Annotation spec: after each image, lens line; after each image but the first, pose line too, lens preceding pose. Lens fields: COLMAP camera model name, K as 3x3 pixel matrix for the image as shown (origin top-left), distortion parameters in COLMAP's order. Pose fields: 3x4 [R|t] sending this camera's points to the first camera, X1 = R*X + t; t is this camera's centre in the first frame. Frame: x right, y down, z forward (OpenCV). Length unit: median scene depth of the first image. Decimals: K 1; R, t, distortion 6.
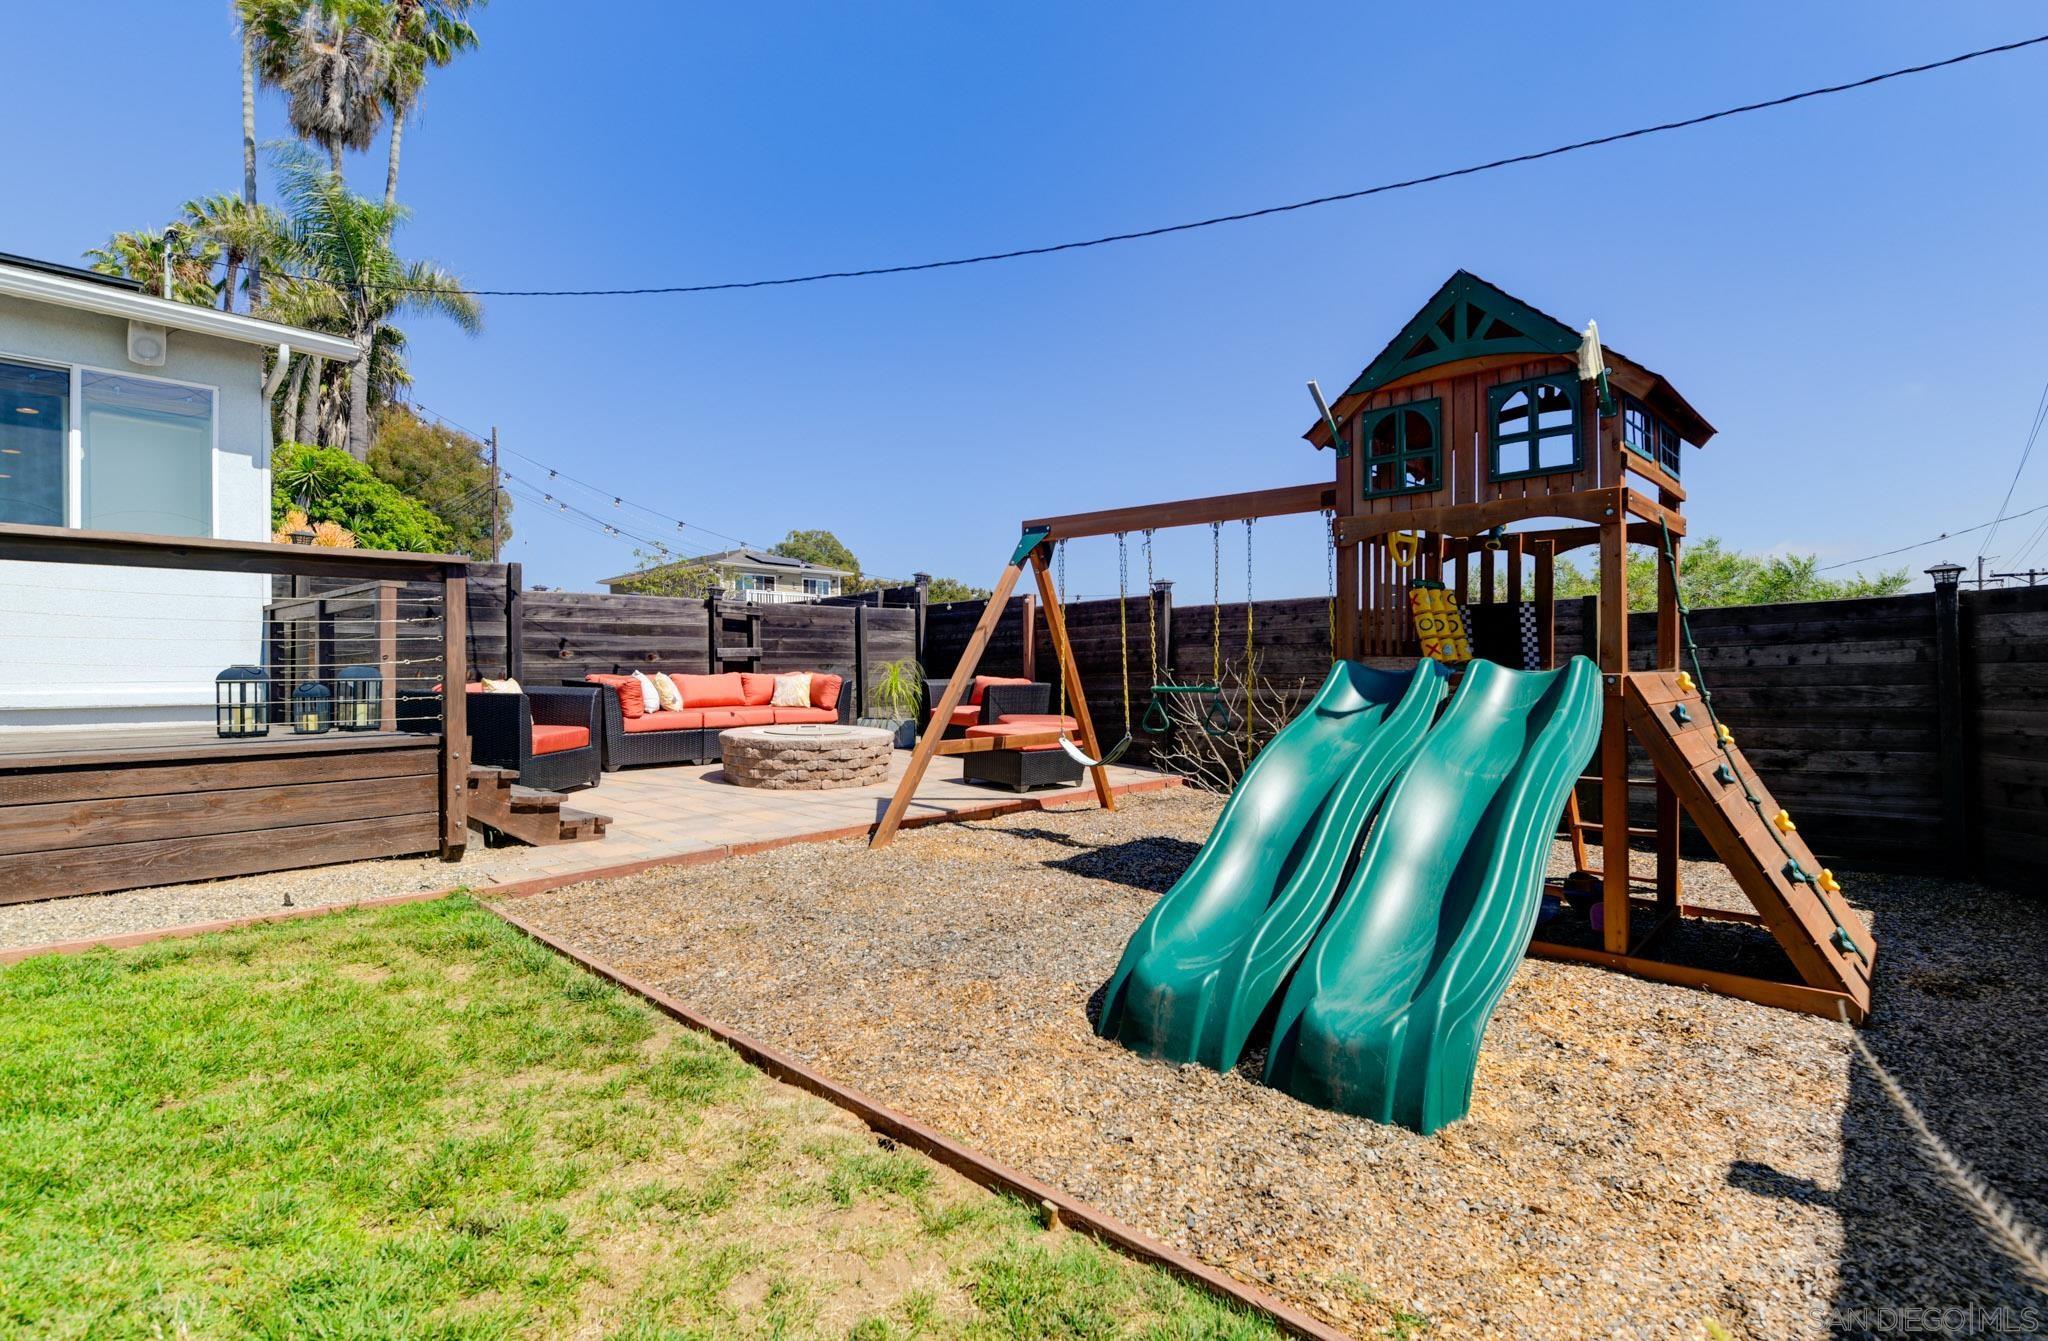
lens RADIAL K [[918.7, 0, 1021.6], [0, 918.7, 667.9], [0, 0, 1]] dist [-0.006505, -0.000520]
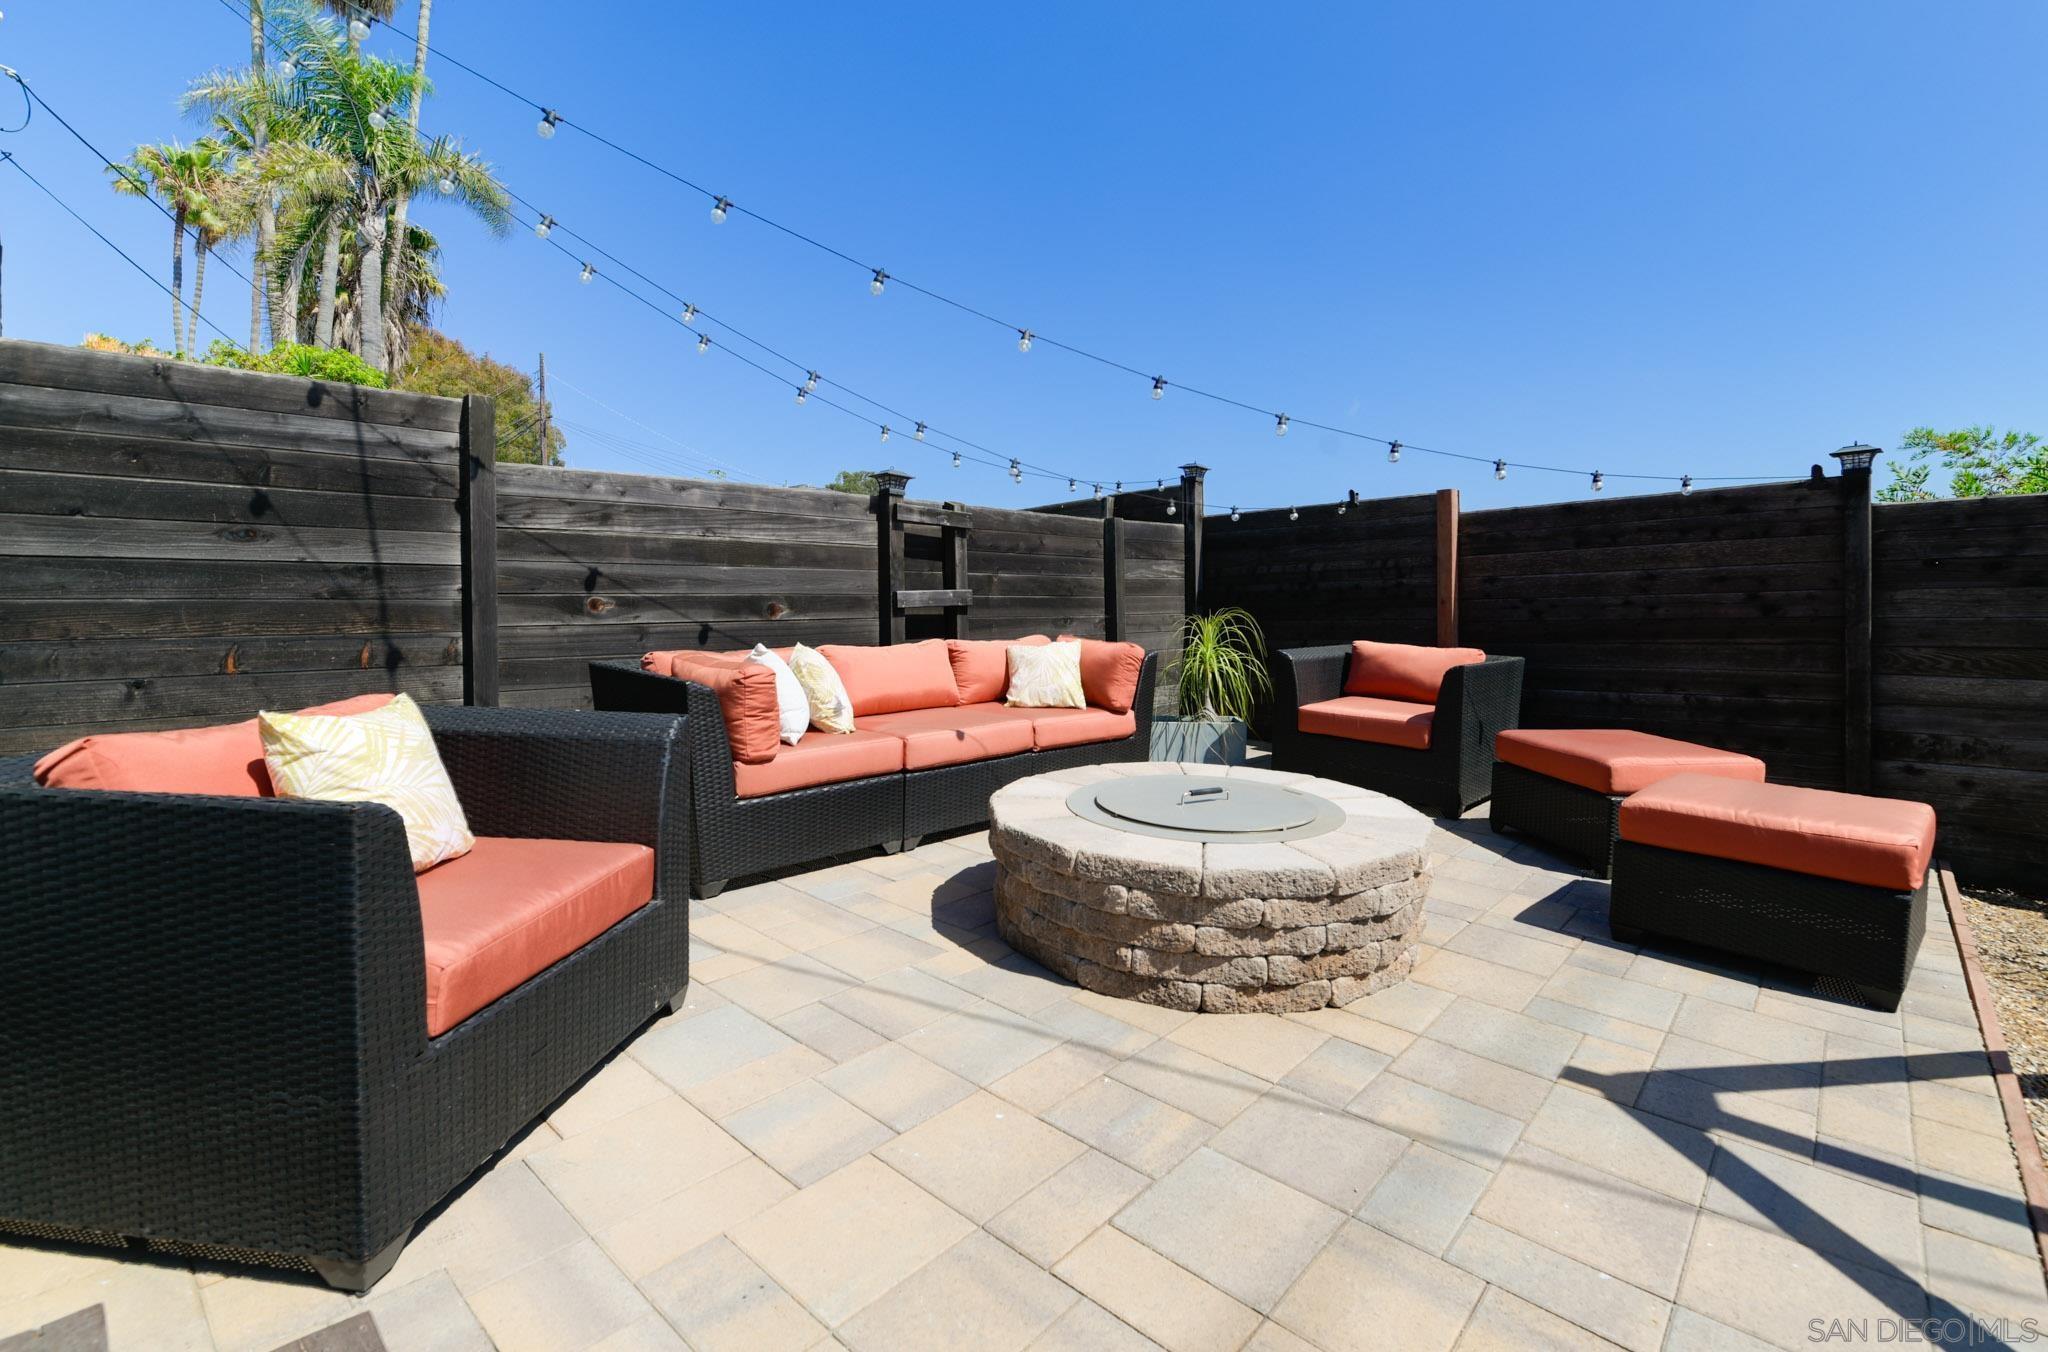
lens RADIAL K [[912.4, 0, 1051.4], [0, 912.4, 615.2], [0, 0, 1]] dist [-0.000123, -0.001613]
pose [[0.999808, -0.000689, -0.019607, -0.241248], [0.000864, 0.999960, 0.008918, -0.012657], [0.019600, -0.008933, 0.999768, 0.505901]]
